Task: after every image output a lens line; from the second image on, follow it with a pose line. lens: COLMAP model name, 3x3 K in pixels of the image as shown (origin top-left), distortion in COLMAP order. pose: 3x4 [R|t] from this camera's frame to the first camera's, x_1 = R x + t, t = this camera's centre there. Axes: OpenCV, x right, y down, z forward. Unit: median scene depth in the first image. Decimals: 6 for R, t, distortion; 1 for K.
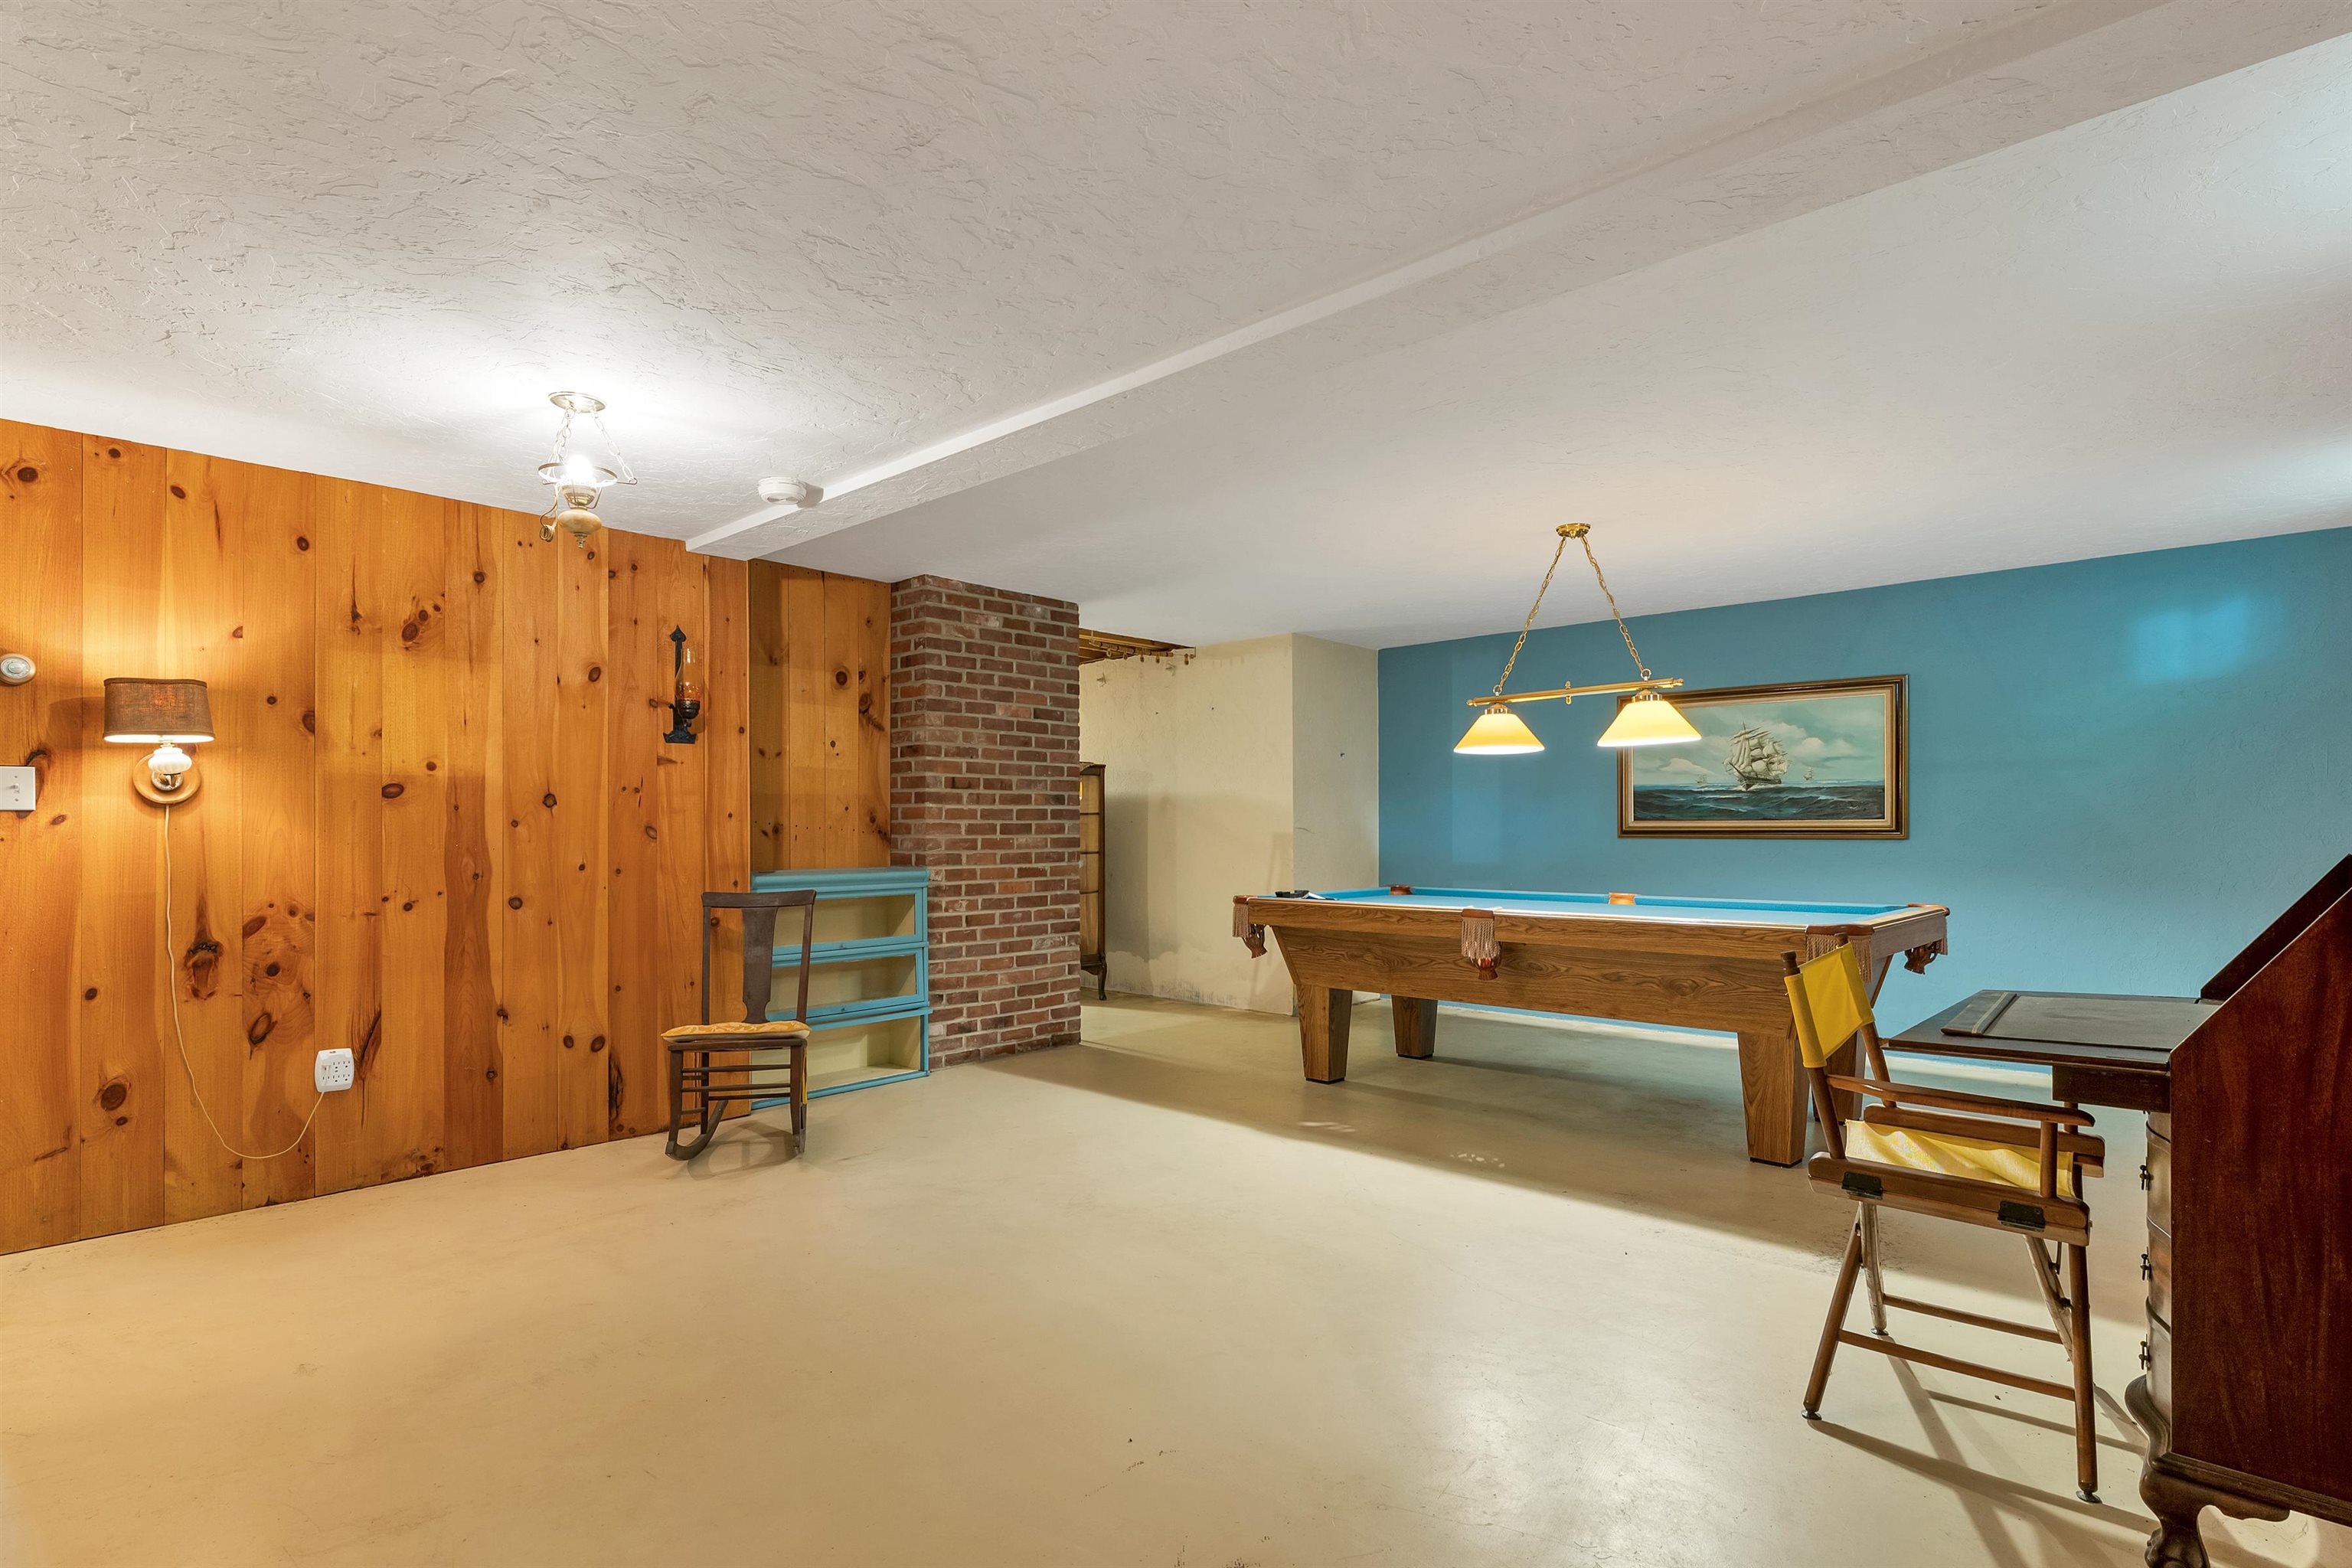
lens RADIAL K [[1144.8, 0, 1158.7], [0, 1144.8, 824.4], [0, 0, 1]] dist [0.000868, 0.000014]
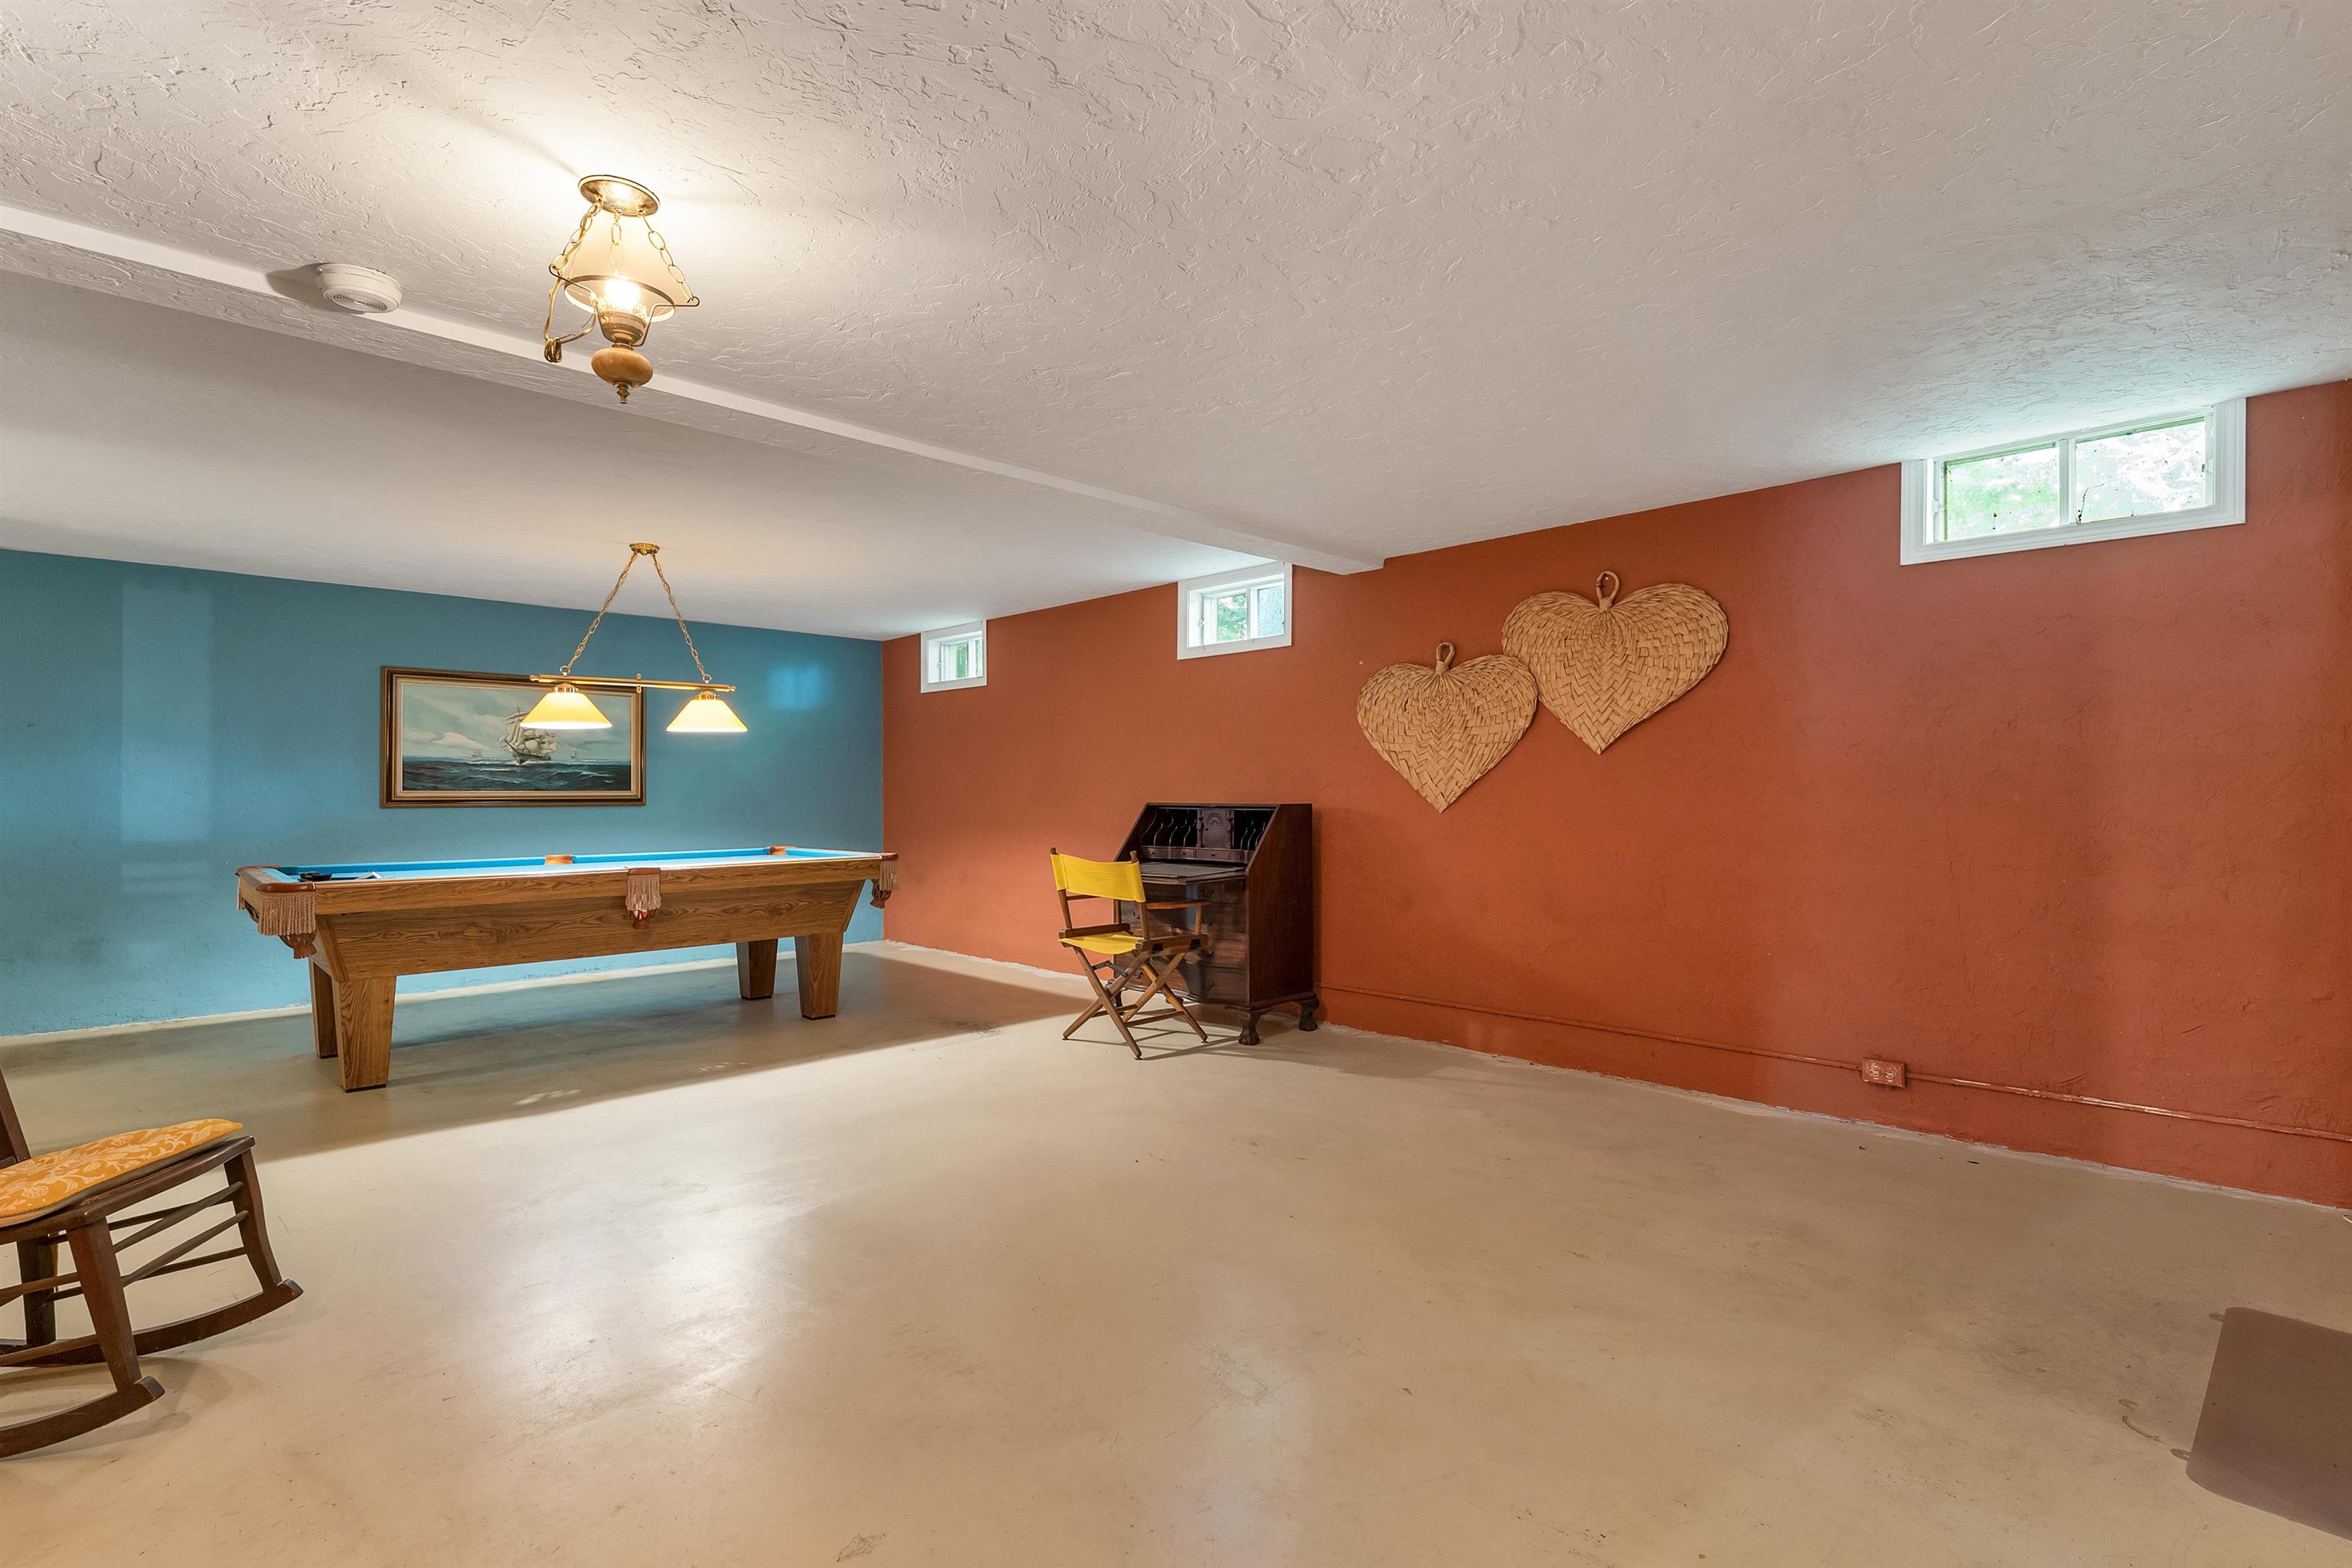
lens RADIAL K [[1065.3, 0, 1168.6], [0, 1065.3, 796.7], [0, 0, 1]] dist [-0.002830, -0.000026]
pose [[0.053942, -0.000971, 0.998544, -0.675992], [-0.000265, 0.999999, 0.000987, 0.001469], [-0.998544, -0.000318, 0.053941, 0.370325]]
